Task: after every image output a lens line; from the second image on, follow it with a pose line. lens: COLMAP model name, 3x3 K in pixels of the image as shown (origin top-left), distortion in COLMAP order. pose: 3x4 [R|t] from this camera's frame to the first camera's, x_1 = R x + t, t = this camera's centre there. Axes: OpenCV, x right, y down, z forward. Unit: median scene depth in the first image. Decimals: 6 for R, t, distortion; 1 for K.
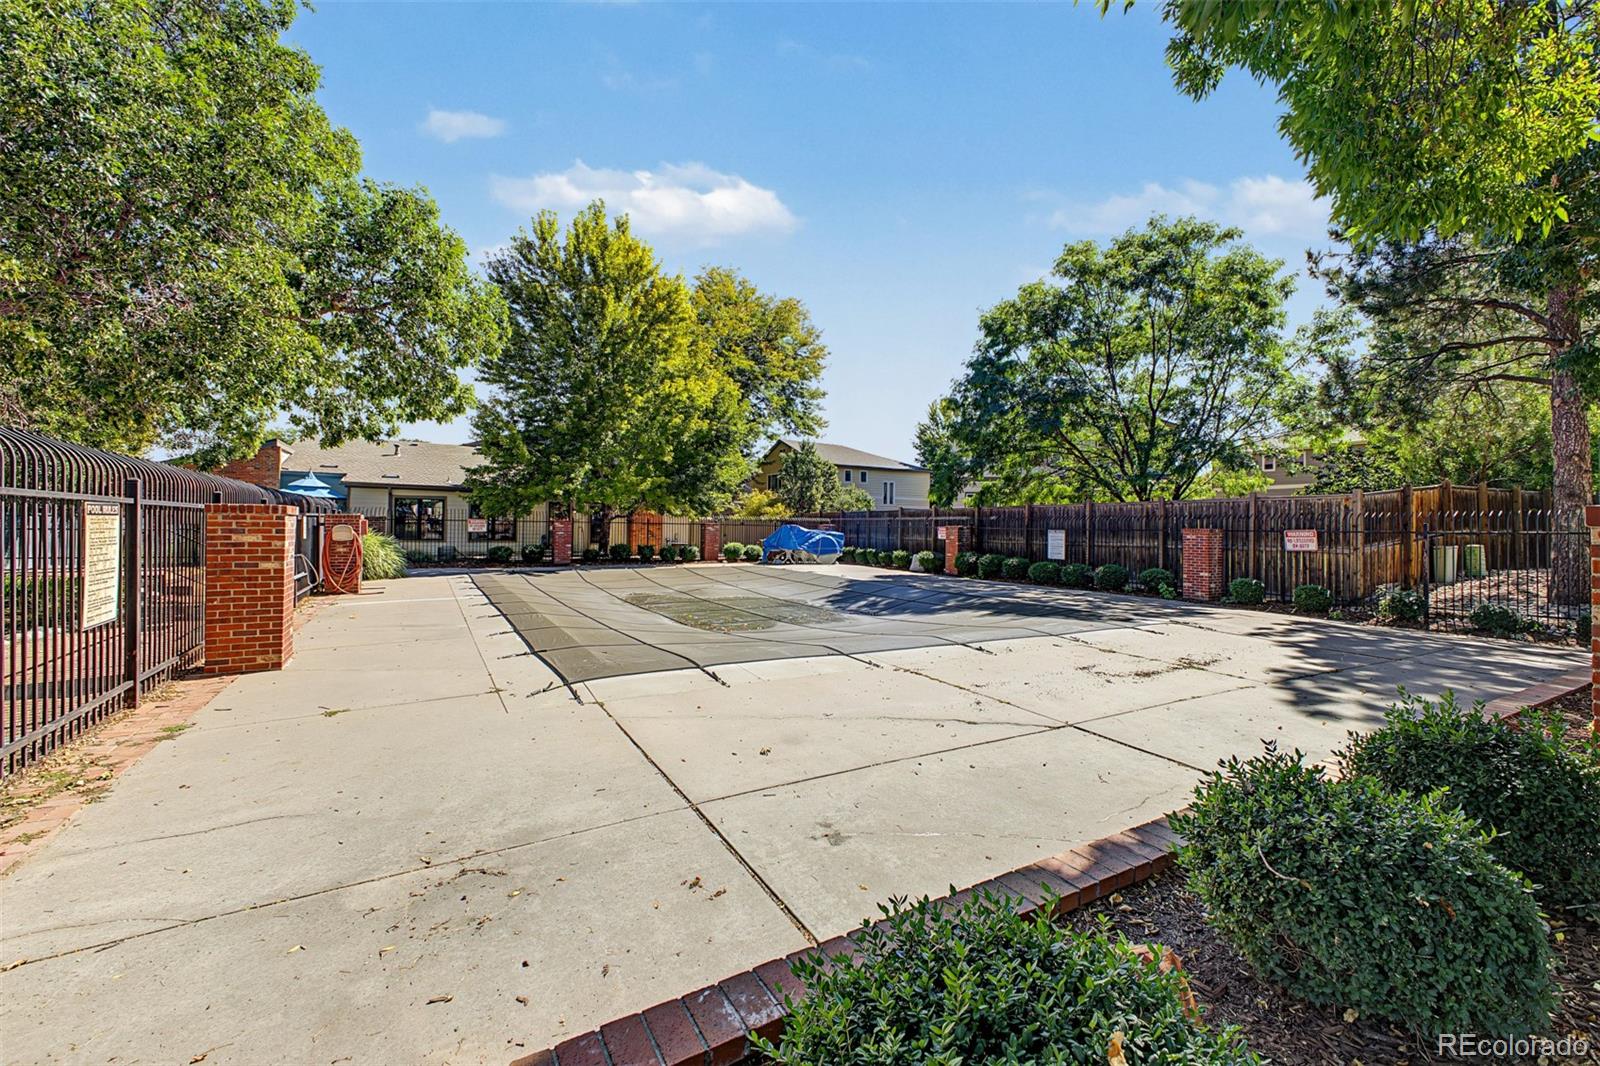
lens RADIAL K [[647.6, 0, 800.0], [0, 647.6, 533.0], [0, 0, 1]] dist [0.000511, 0.000005]
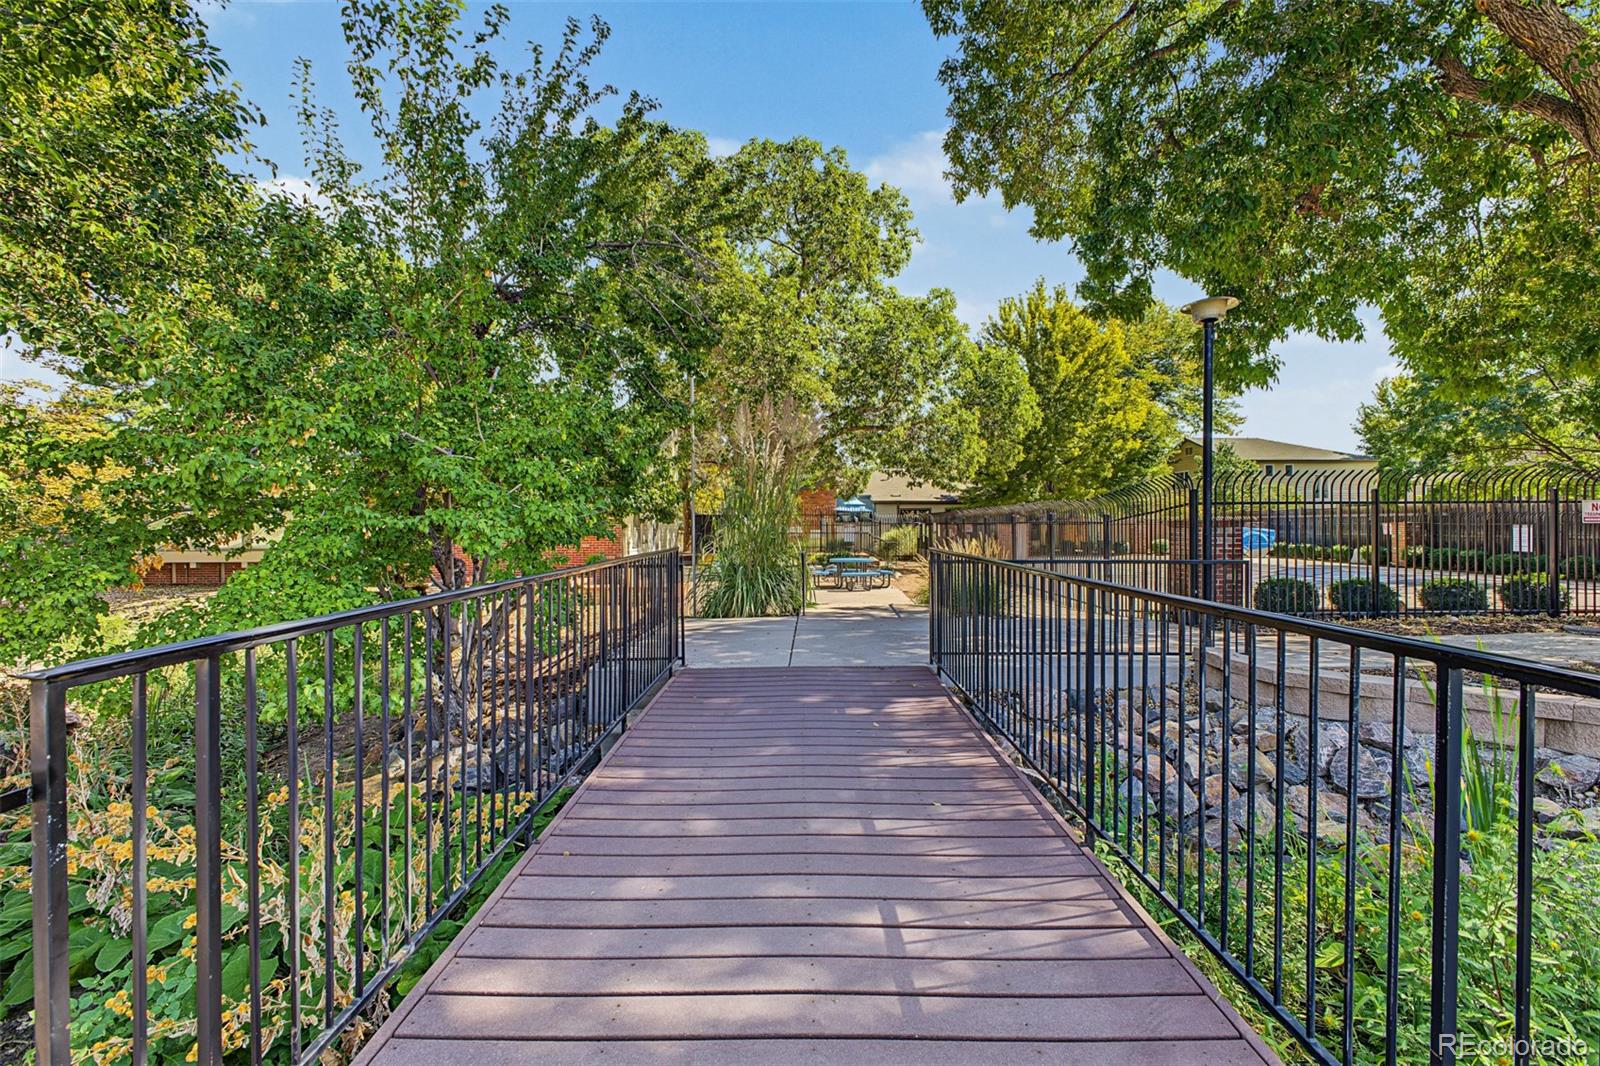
lens RADIAL K [[656.2, 0, 800.0], [0, 656.2, 533.0], [0, 0, 1]] dist [-0.002554, -0.000297]
pose [[0.861384, -0.012772, -0.507794, -0.067131], [0.014301, 0.999897, -0.000890, -0.005378], [0.507754, -0.006495, 0.861478, -0.411917]]
